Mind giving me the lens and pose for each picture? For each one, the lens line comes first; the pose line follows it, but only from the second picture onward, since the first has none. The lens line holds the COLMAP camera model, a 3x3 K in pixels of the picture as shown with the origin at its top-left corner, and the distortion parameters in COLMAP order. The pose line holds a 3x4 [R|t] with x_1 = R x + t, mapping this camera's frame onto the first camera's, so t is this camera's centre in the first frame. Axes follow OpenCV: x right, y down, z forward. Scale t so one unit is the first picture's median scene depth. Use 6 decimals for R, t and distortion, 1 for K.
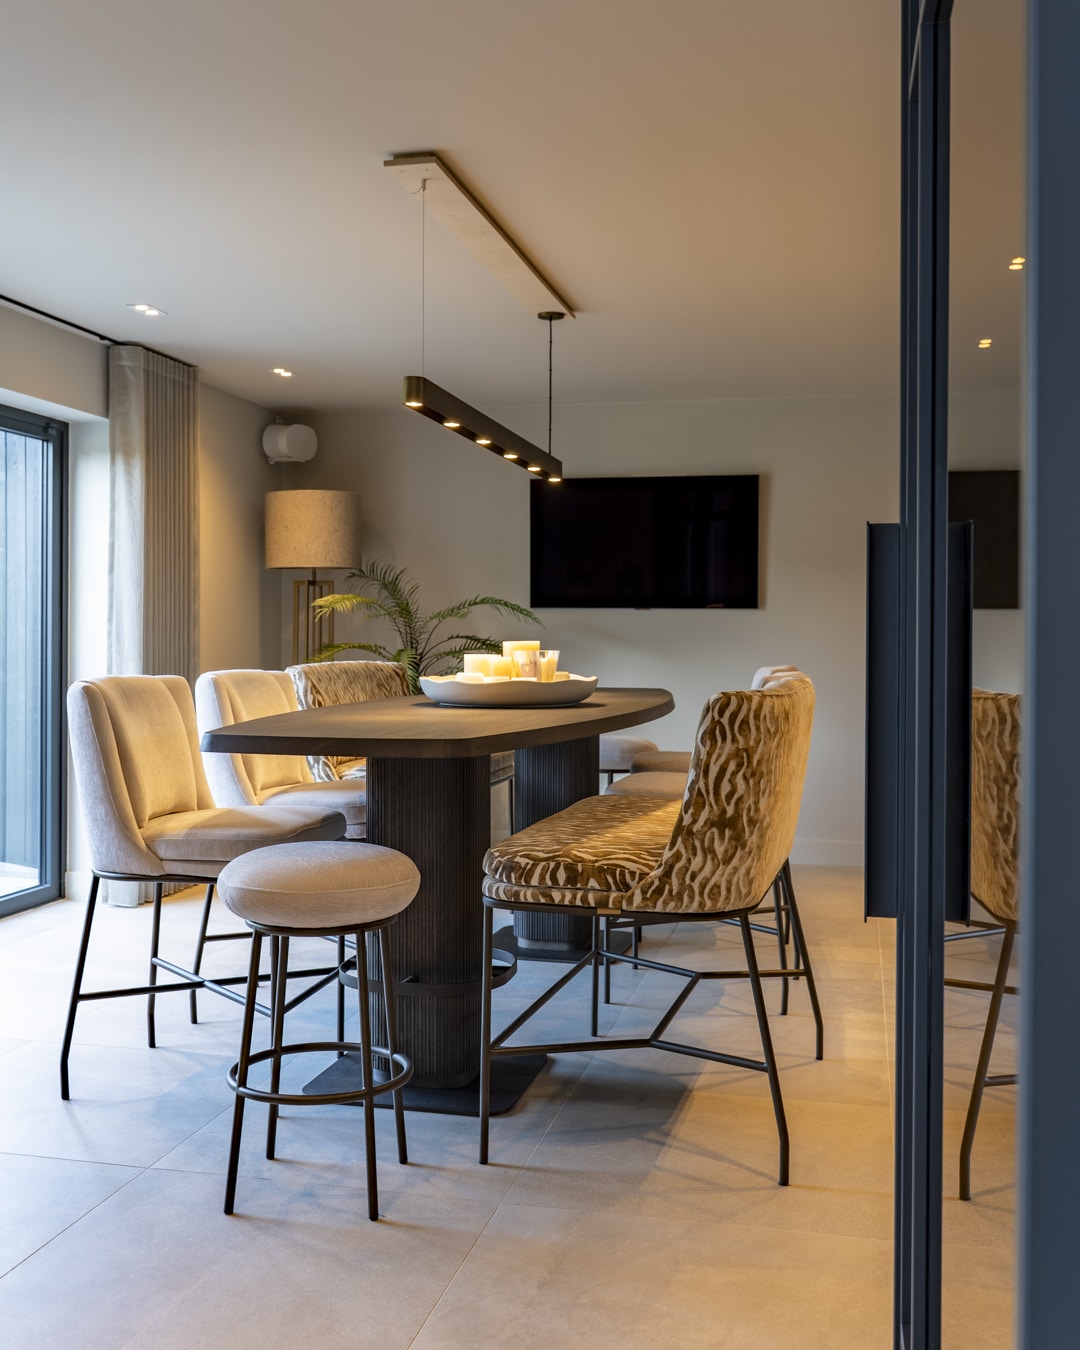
lens RADIAL K [[1390.3, 0, 532.8], [0, 1390.3, 641.6], [0, 0, 1]] dist [0.002797, -0.017838]
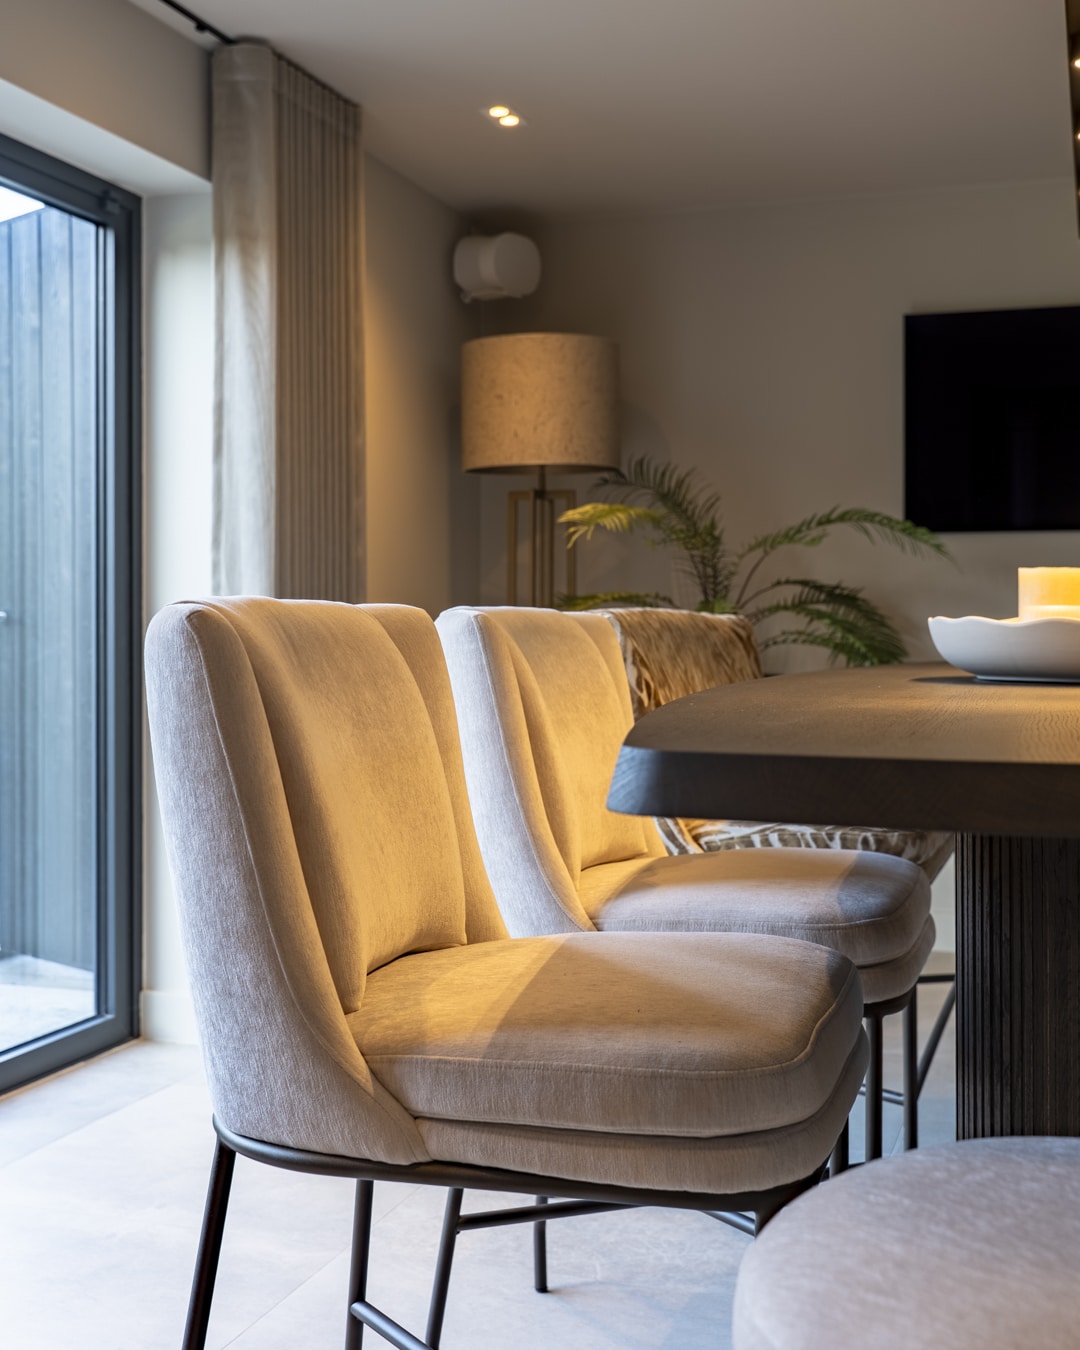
lens RADIAL K [[1709.8, 0, 540.0], [0, 1709.8, 631.6], [0, 0, 1]] dist [-0.000678, 0.030879]
pose [[0.995655, -0.005695, -0.092946, -0.190809], [0.005625, 0.999984, -0.001006, 0.036900], [0.092950, 0.000479, 0.995671, 0.565273]]
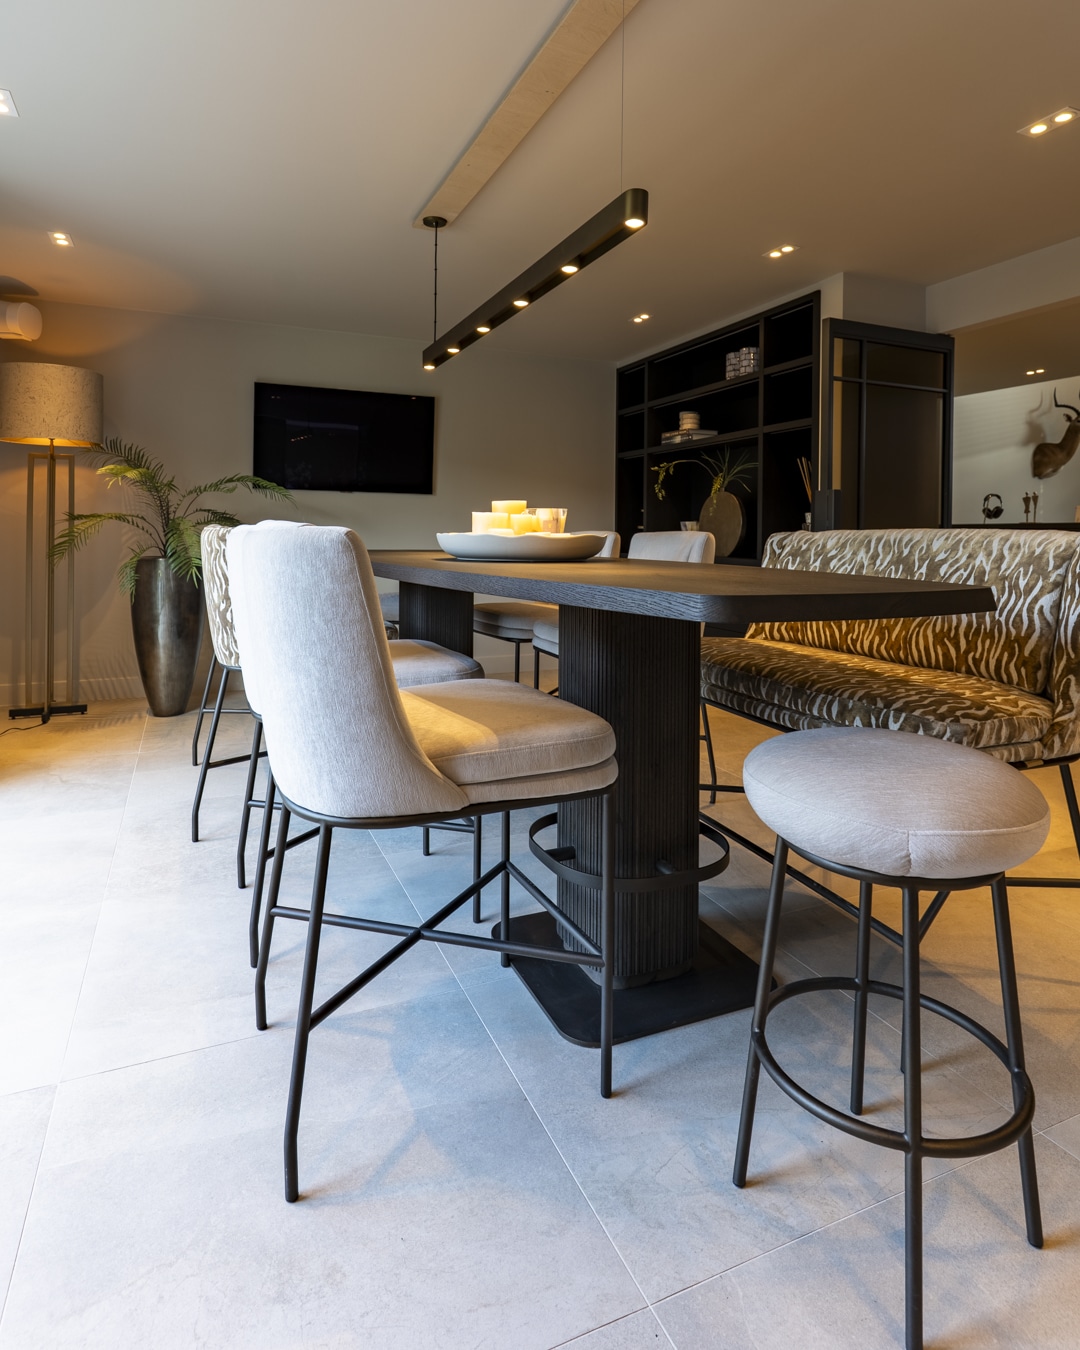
lens RADIAL K [[784.3, 0, 537.8], [0, 784.3, 534.2], [0, 0, 1]] dist [0.001059, 0.000514]
pose [[0.804854, 0.002971, 0.593465, -0.450228], [-0.003859, 0.999993, 0.000228, 0.032165], [-0.593460, -0.002474, 0.804860, 0.645019]]
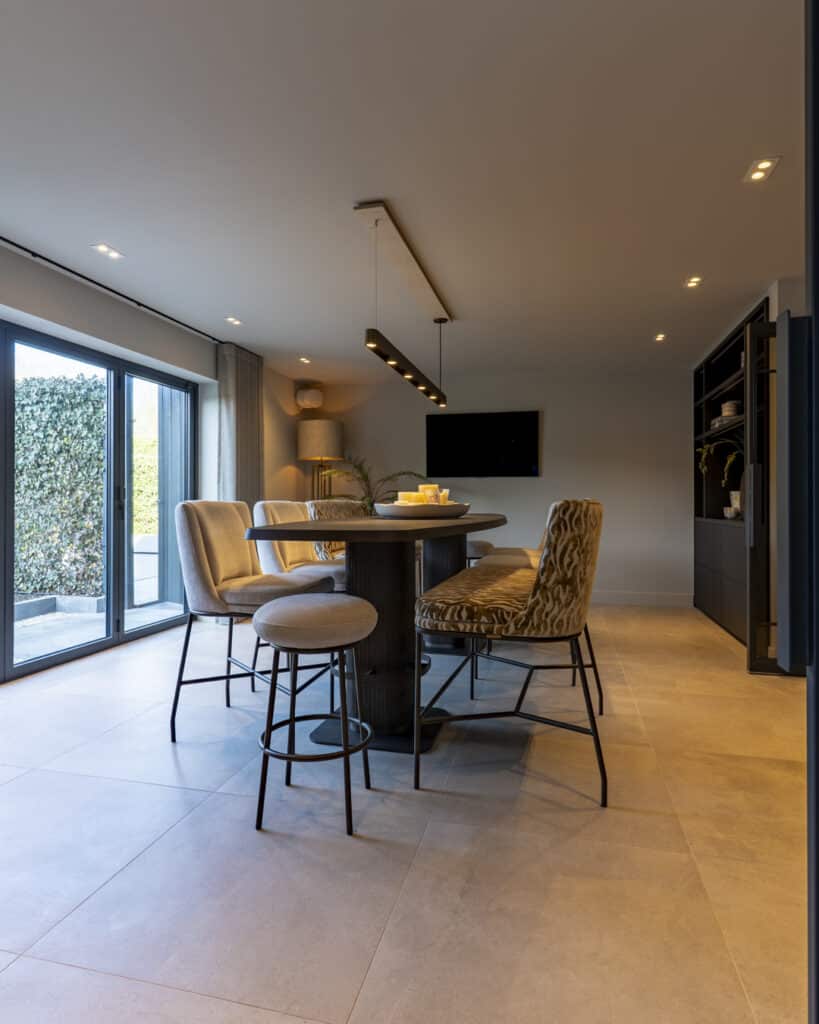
lens RADIAL K [[597.3, 0, 410.0], [0, 597.3, 499.2], [0, 0, 1]] dist [0.003707, 0.001064]
pose [[0.999849, -0.005632, -0.016415, -0.025725], [0.005501, 0.999953, -0.008040, 0.032517], [0.016460, 0.007948, 0.999833, 0.249644]]
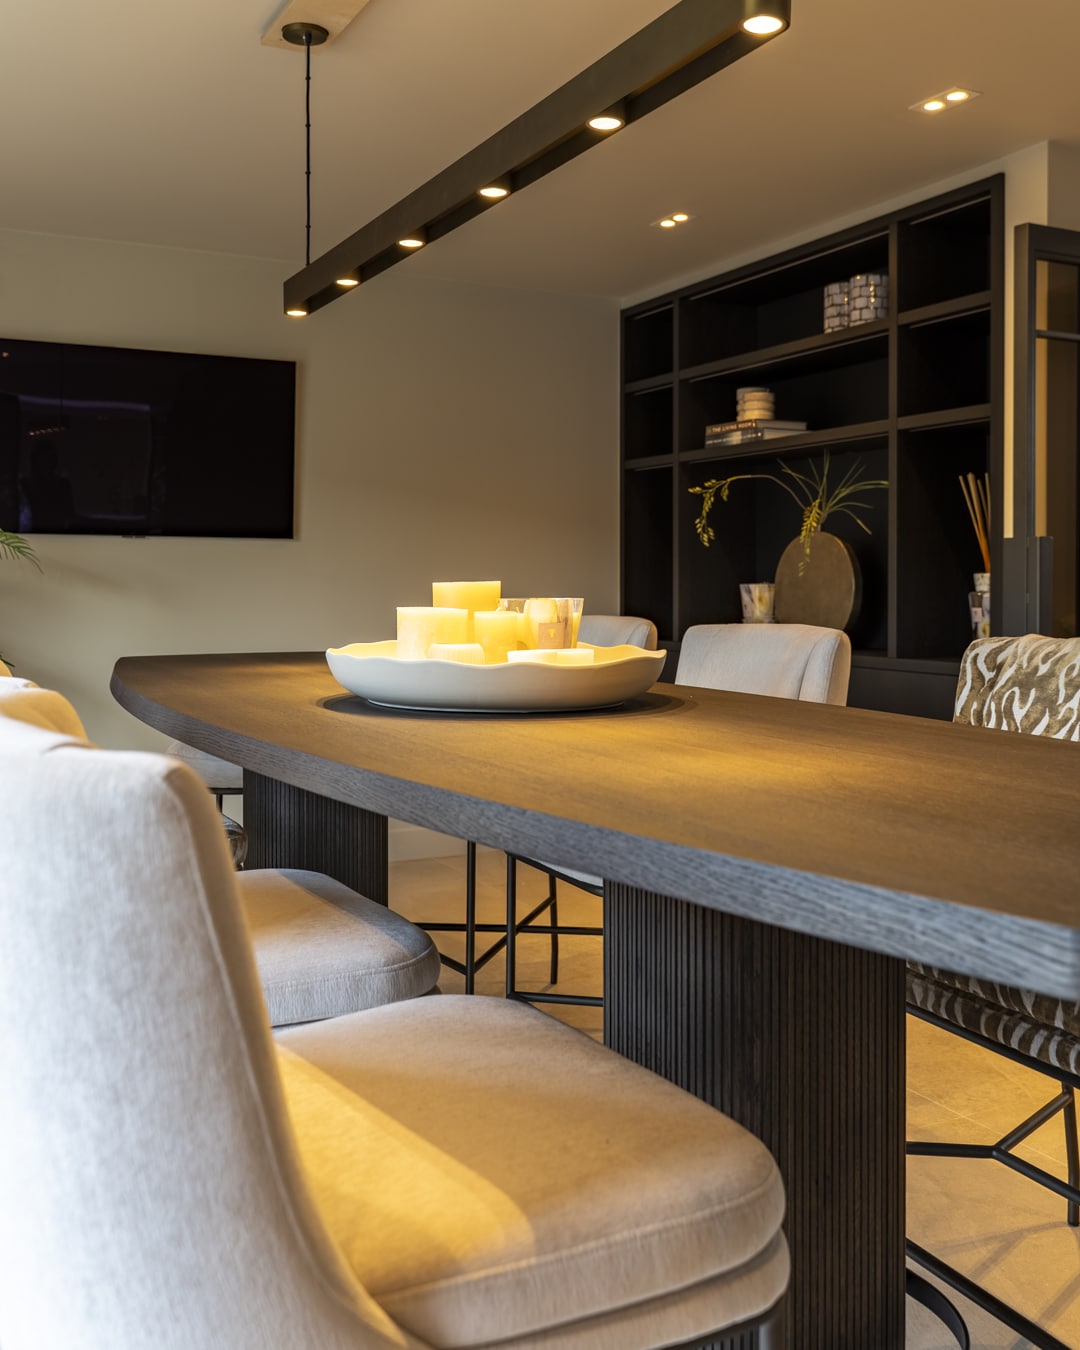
lens RADIAL K [[1318.2, 0, 539.3], [0, 1318.2, 586.9], [0, 0, 1]] dist [0.001546, -0.000489]
pose [[0.766136, -0.008009, 0.642628, -0.410749], [0.006031, 0.999968, 0.005272, -0.001103], [-0.642650, -0.000163, 0.766160, 0.755158]]
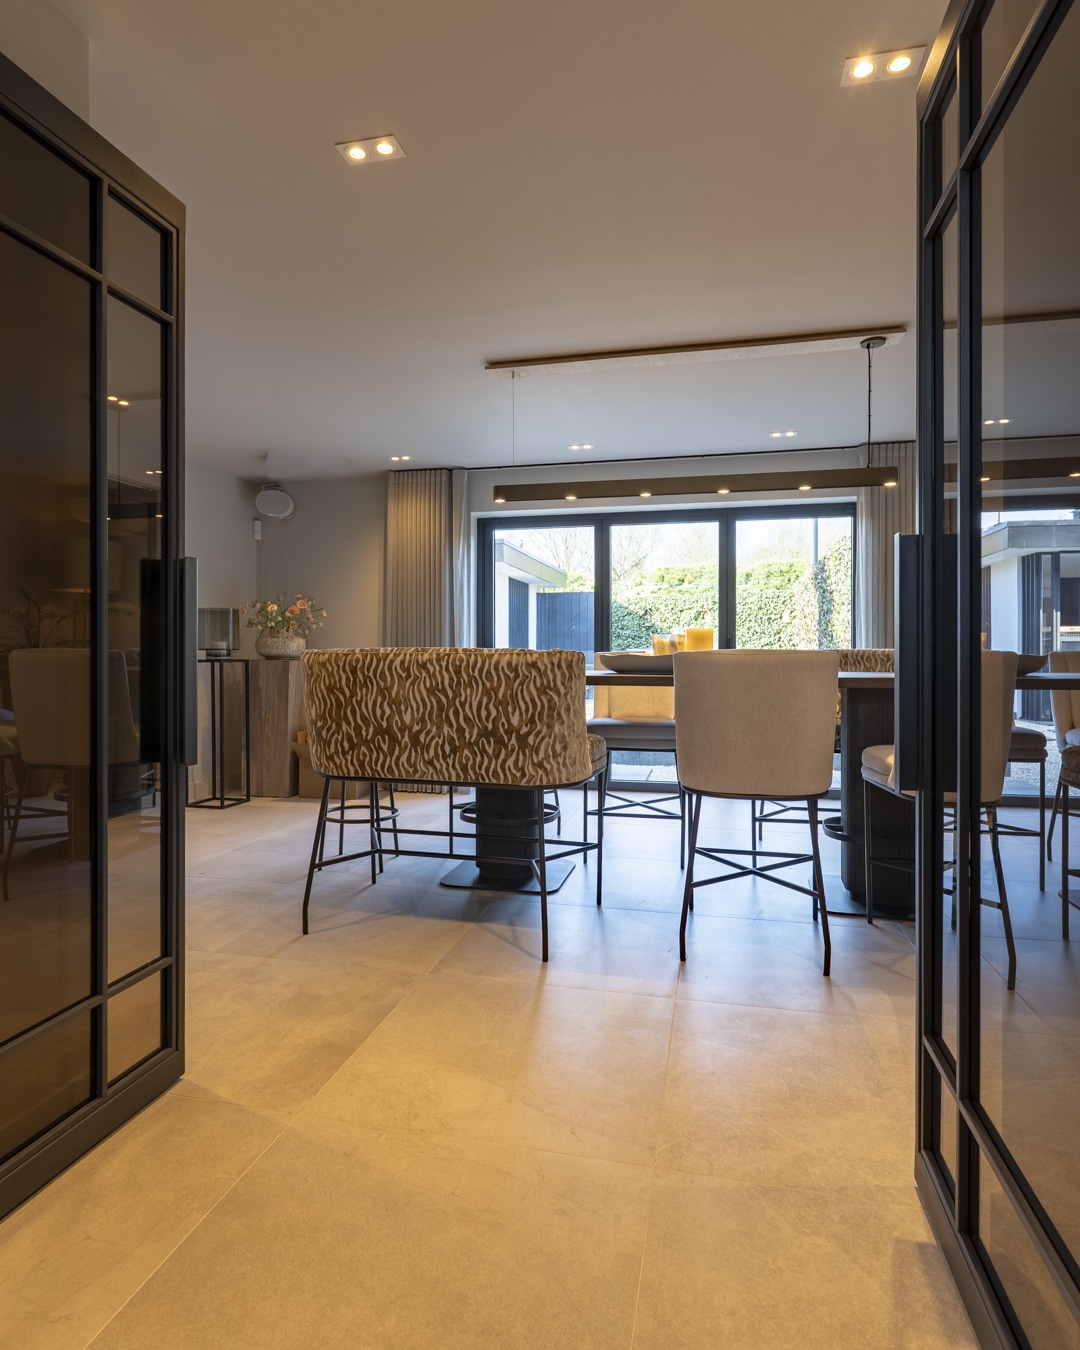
lens RADIAL K [[787.4, 0, 540.7], [0, 787.4, 658.2], [0, 0, 1]] dist [0.003707, 0.001064]
pose [[0.002159, -0.000259, -0.999998, 0.971631], [-0.004778, 0.999989, -0.000270, 0.037953], [0.999986, 0.004779, 0.002157, 1.075439]]
